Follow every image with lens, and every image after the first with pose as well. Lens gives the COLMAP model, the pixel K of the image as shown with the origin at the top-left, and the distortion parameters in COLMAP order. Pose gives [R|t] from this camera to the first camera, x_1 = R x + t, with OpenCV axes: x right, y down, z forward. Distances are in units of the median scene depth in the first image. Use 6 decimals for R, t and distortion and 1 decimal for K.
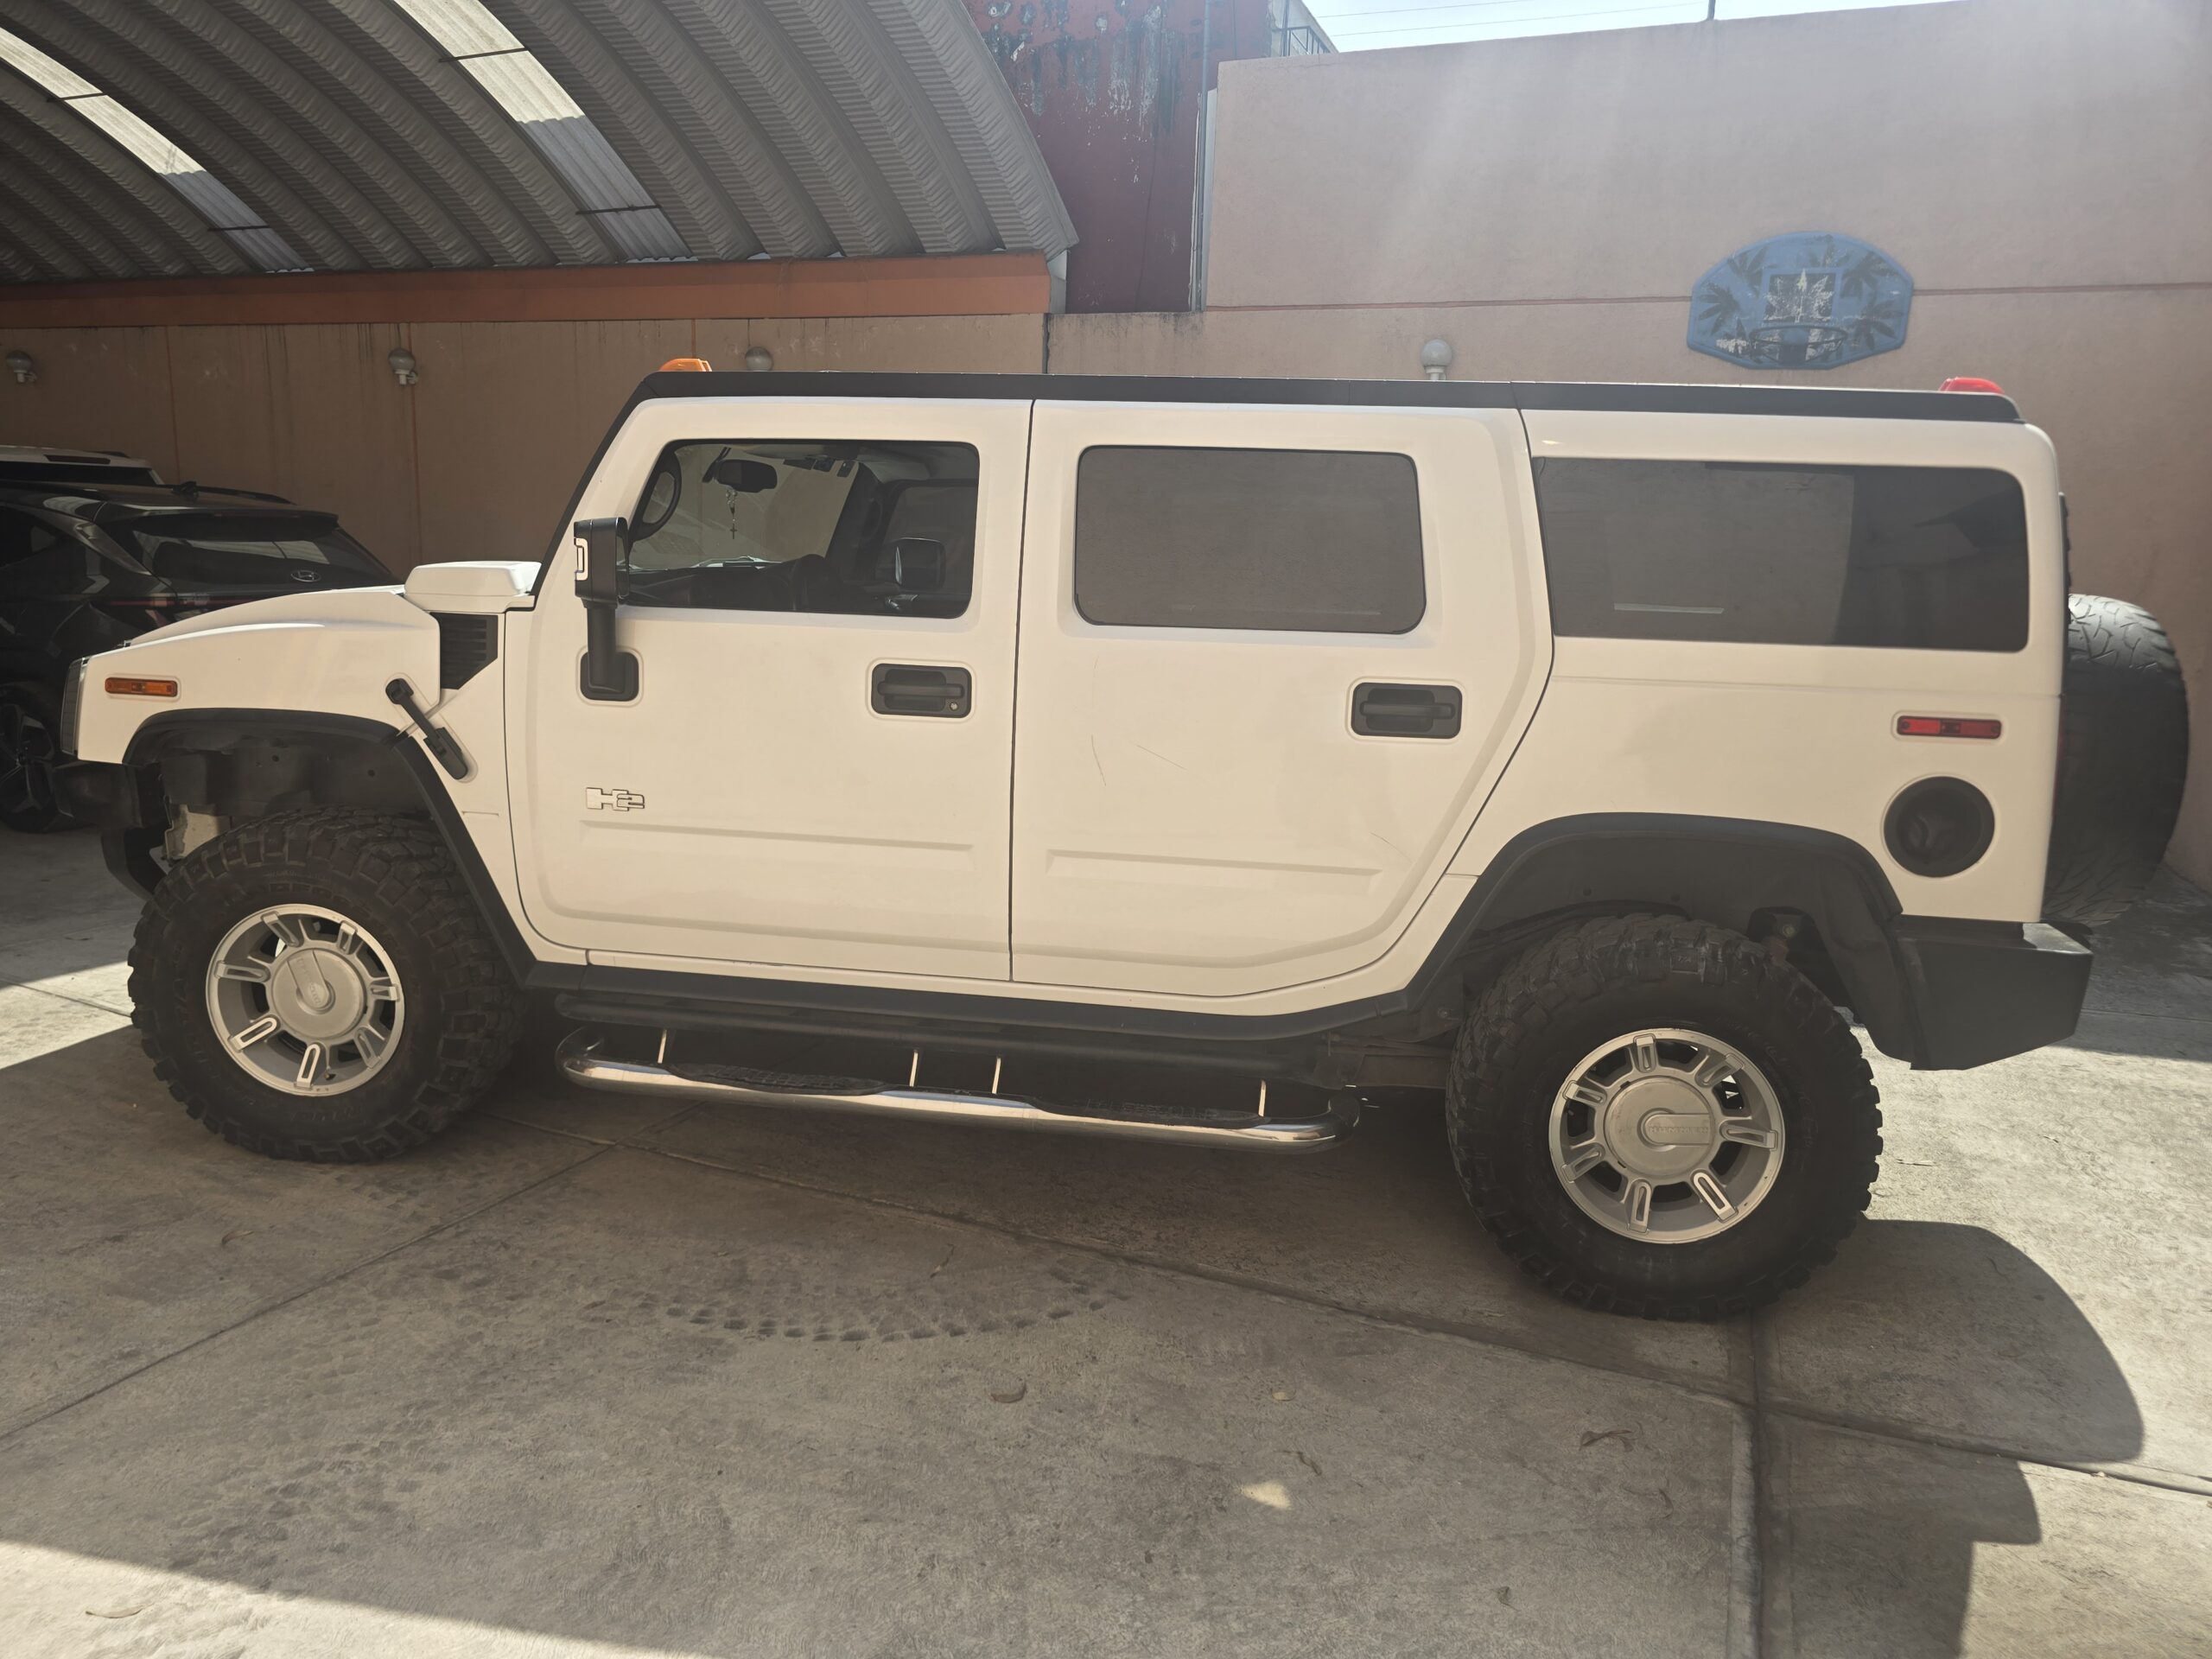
lens RADIAL K [[1511.7, 0, 1097.8], [0, 1511.7, 813.7], [0, 0, 1]] dist [0.039563, -0.037412]
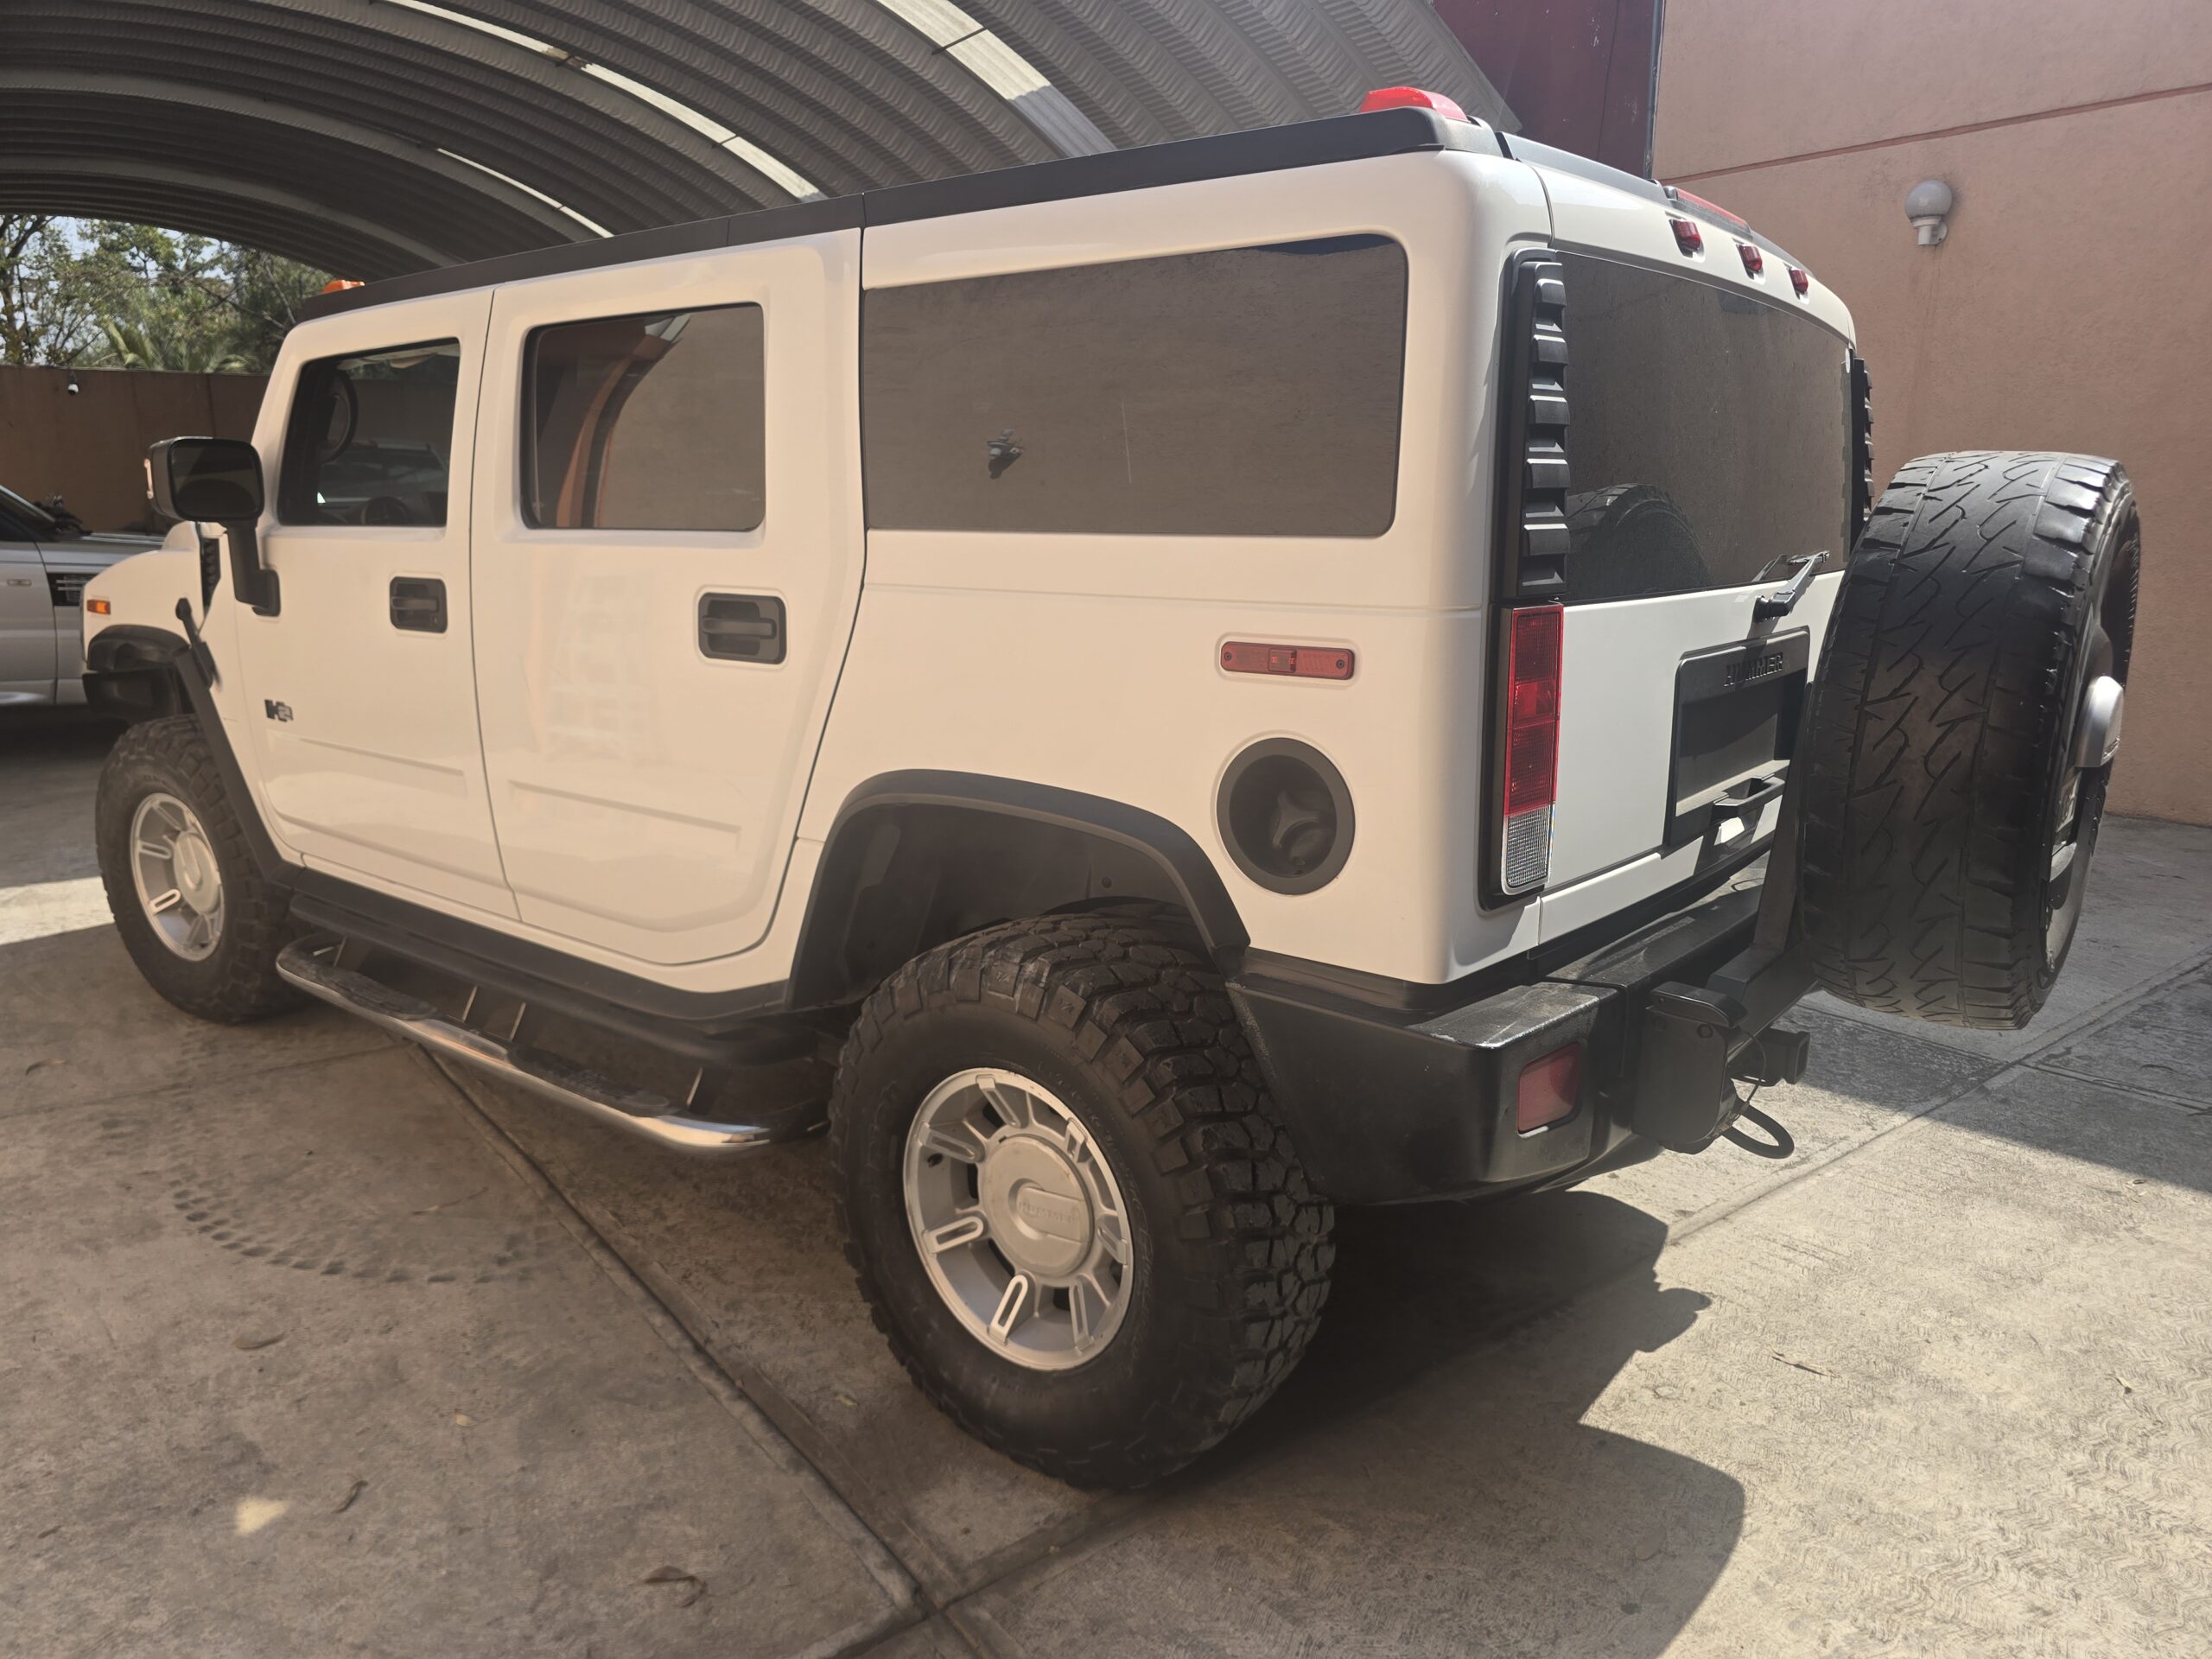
lens RADIAL K [[1511.7, 0, 1097.8], [0, 1511.7, 813.7], [0, 0, 1]] dist [0.039563, -0.037412]
pose [[0.865347, 0.069924, -0.496272, 0.767035], [-0.060075, 0.997552, 0.035802, -0.010134], [0.497560, -0.001167, 0.867429, 0.396058]]
